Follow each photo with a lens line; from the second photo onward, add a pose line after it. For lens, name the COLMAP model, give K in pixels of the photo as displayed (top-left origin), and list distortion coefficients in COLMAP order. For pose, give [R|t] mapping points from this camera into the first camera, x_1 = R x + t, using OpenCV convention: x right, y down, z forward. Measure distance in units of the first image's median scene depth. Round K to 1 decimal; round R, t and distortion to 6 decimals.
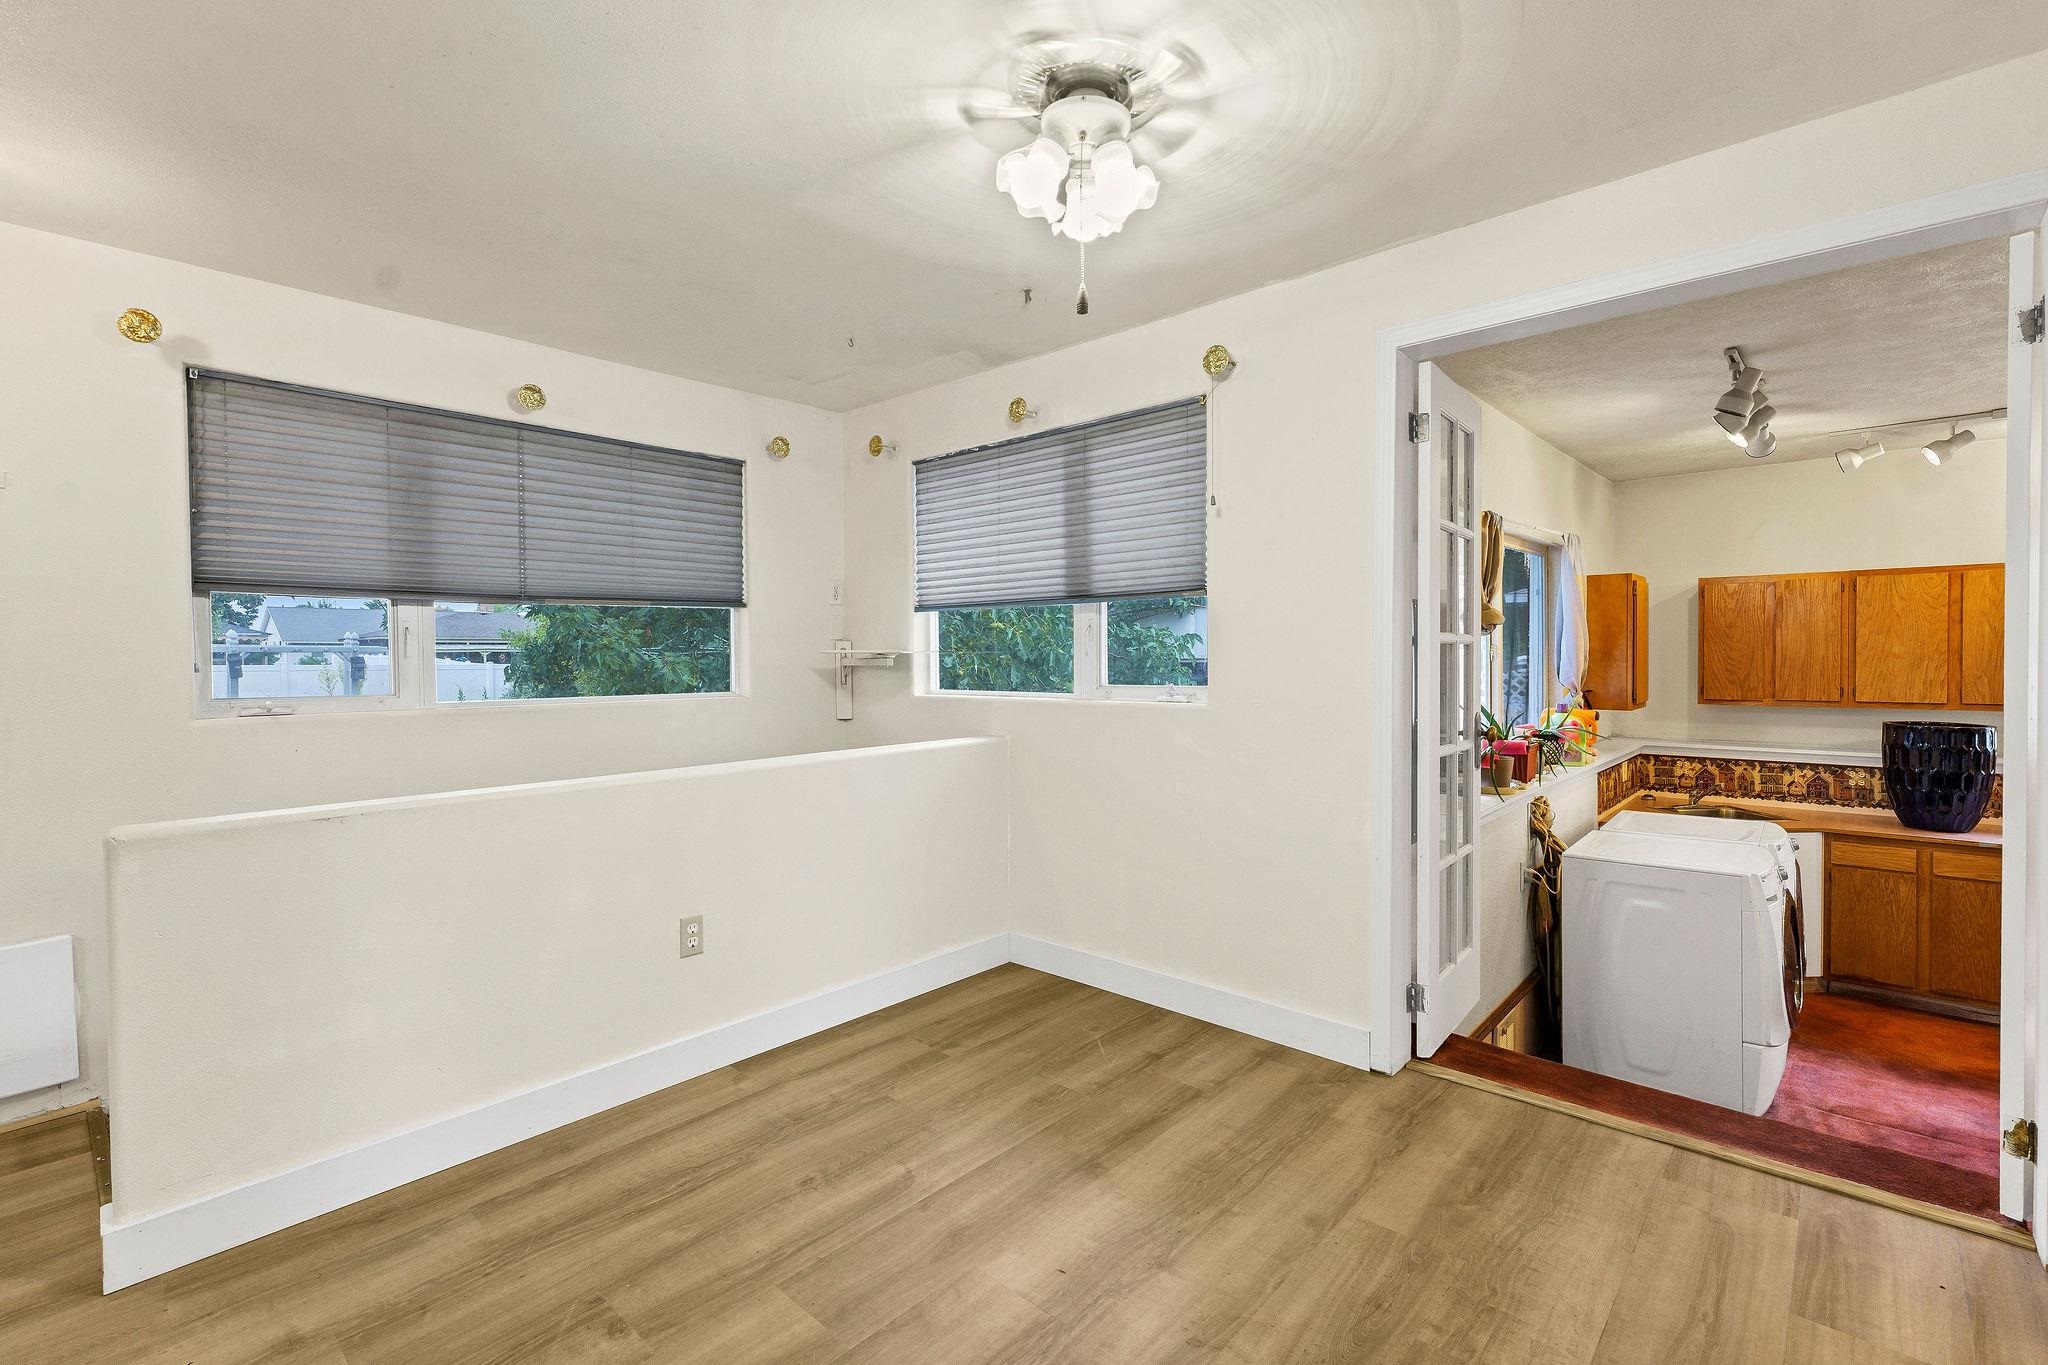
lens RADIAL K [[920.4, 0, 1025.0], [0, 920.4, 671.3], [0, 0, 1]] dist [-0.001042, 0.000203]
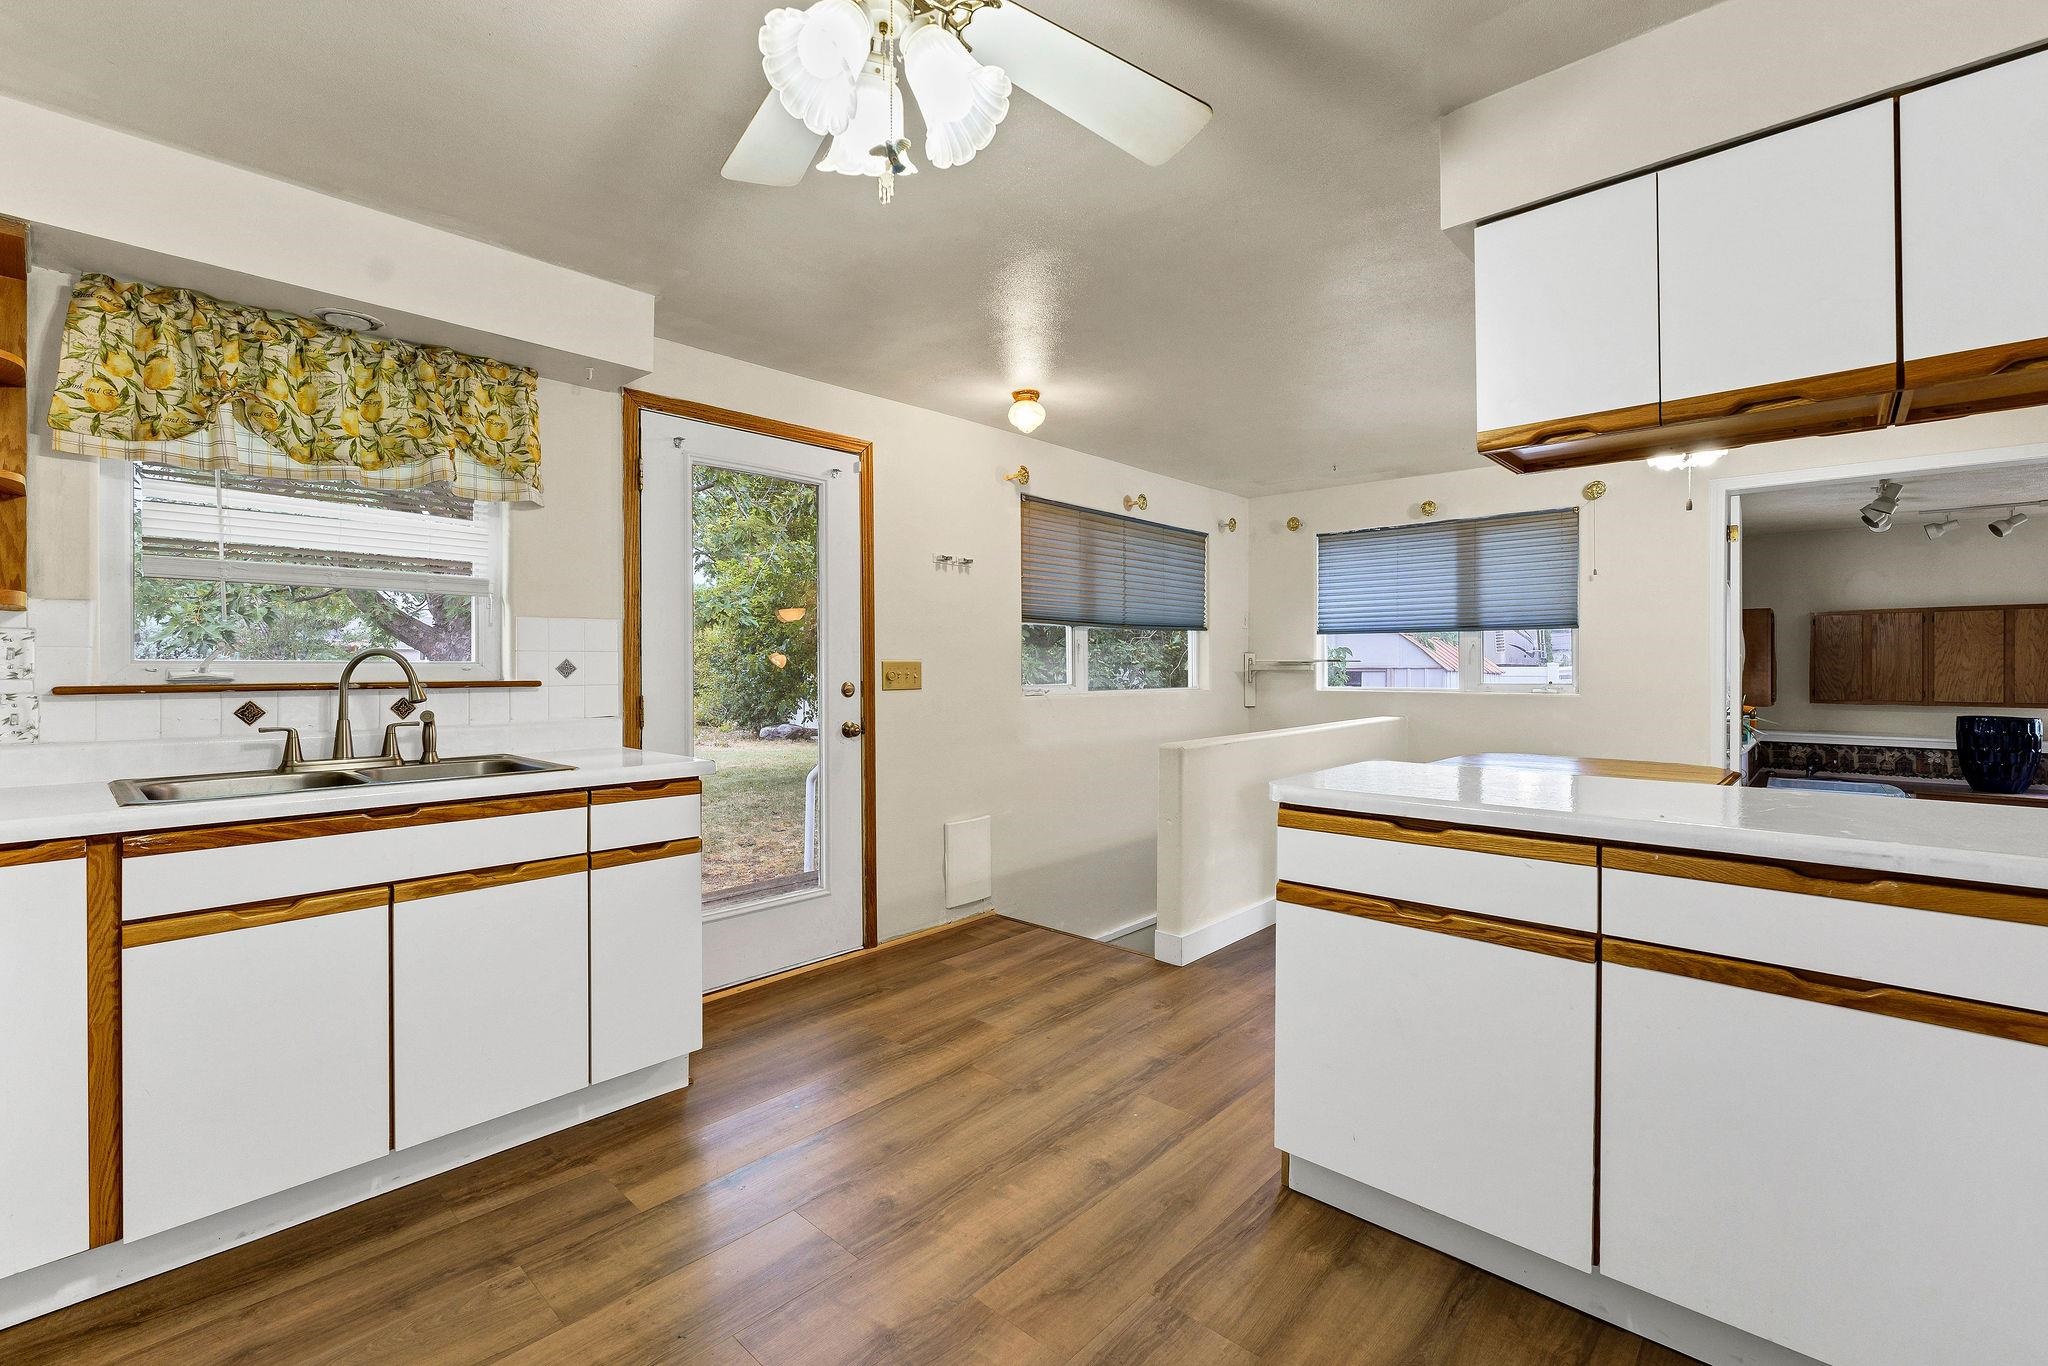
lens RADIAL K [[891.1, 0, 1004.6], [0, 891.1, 660.5], [0, 0, 1]] dist [-0.000946, -0.000326]
pose [[0.999909, 0.007727, -0.011036, -0.830390], [-0.007981, 0.999700, -0.023154, 0.021784], [0.010854, 0.023240, 0.999671, -0.617705]]
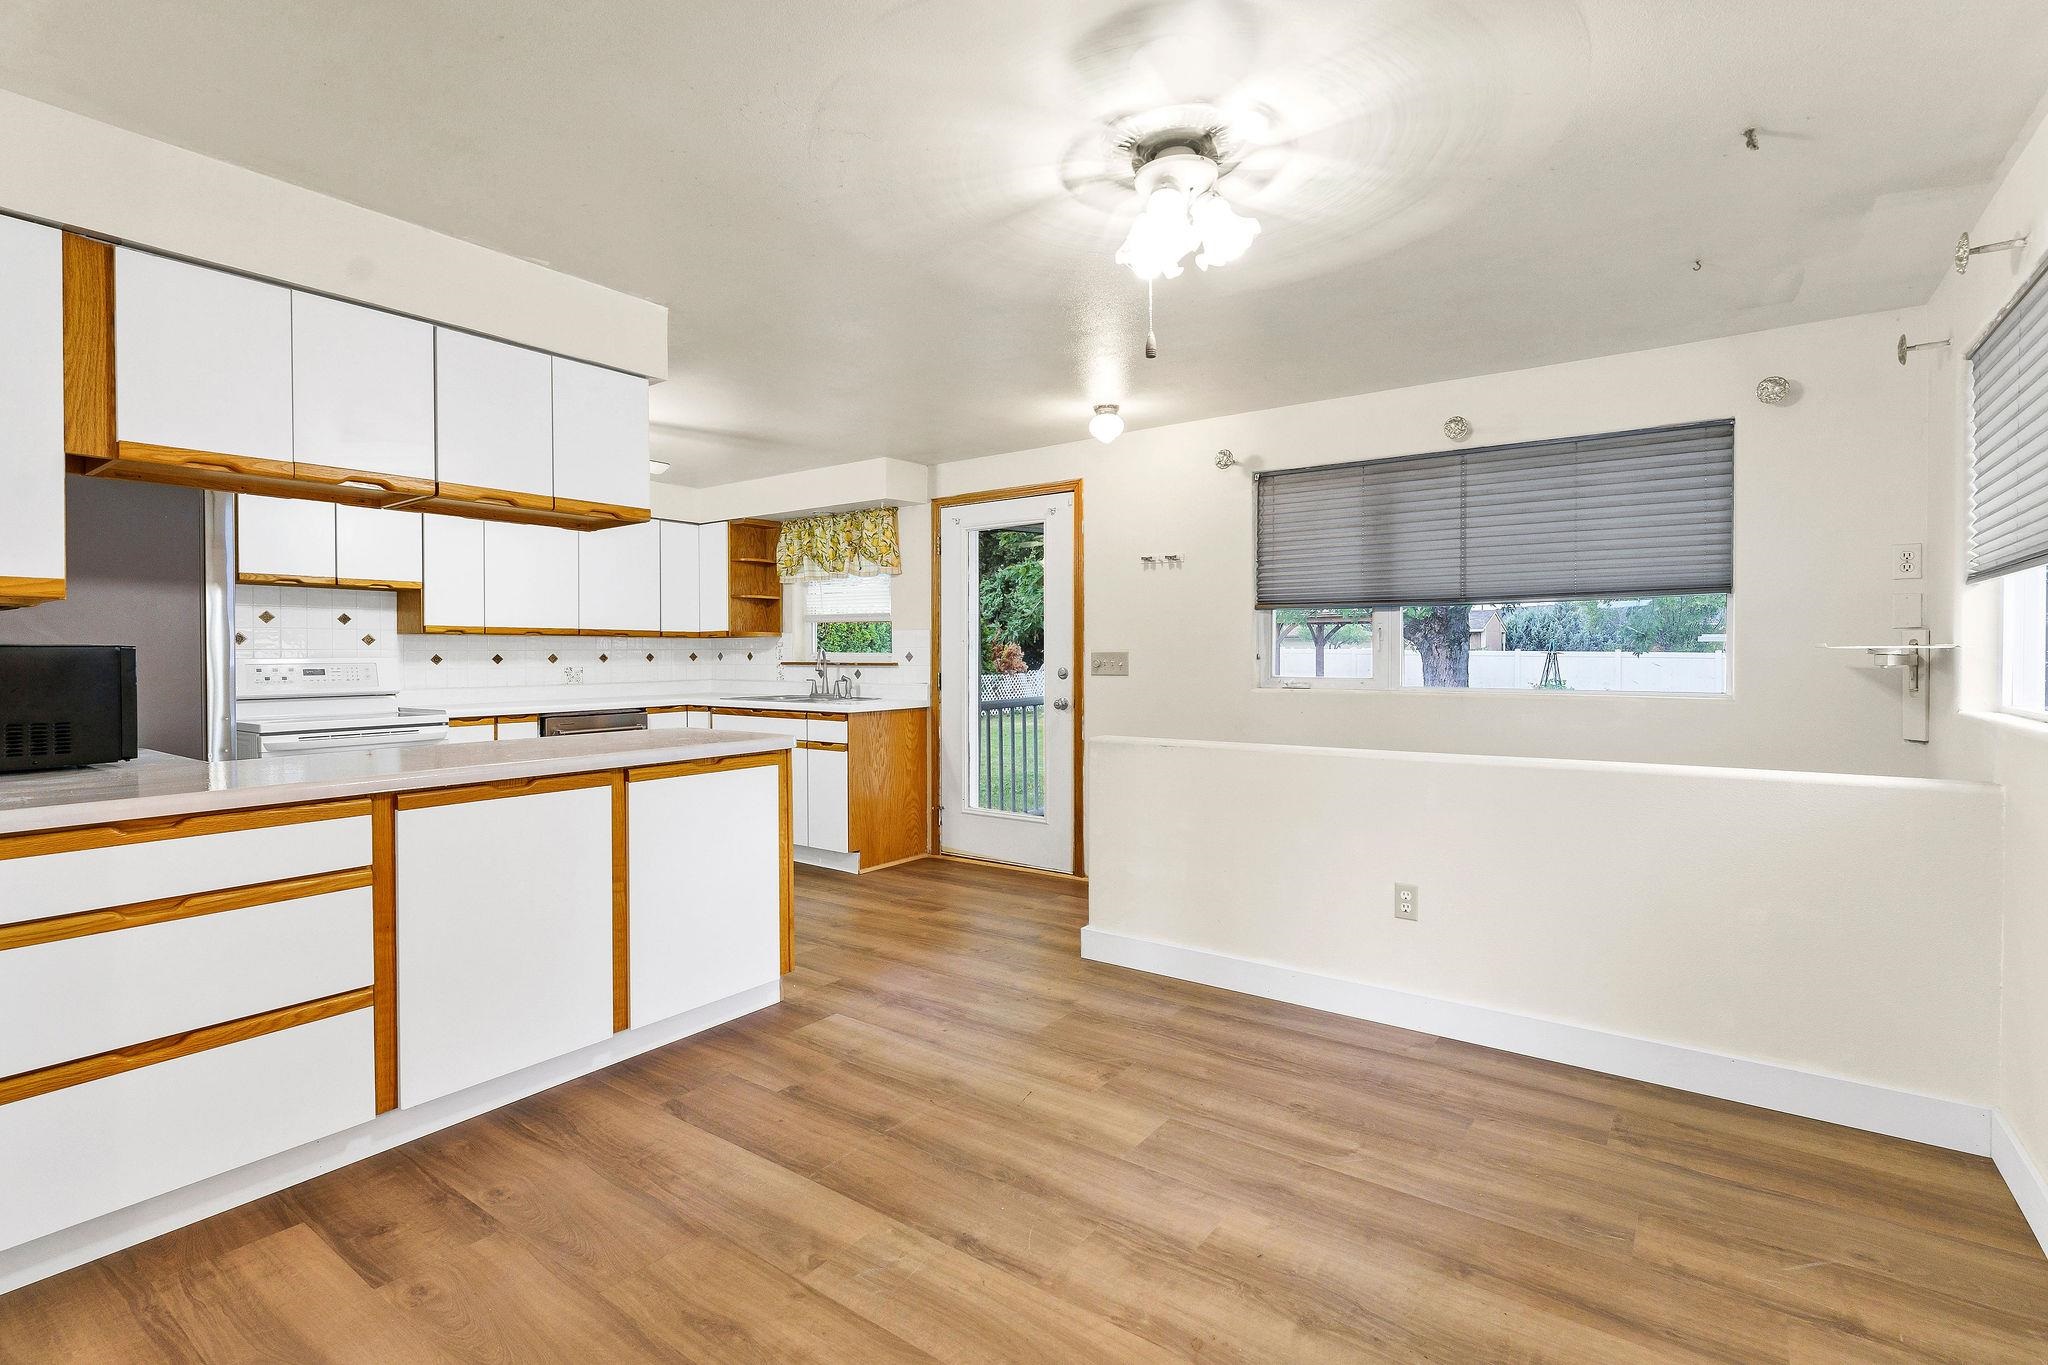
lens RADIAL K [[884.8, 0, 1026.1], [0, 884.8, 664.7], [0, 0, 1]] dist [-0.000773, 0.000307]
pose [[0.144208, 0.021748, -0.989308, 0.542378], [-0.016923, 0.999666, 0.019509, -0.011551], [0.989403, 0.013929, 0.144528, 0.331429]]
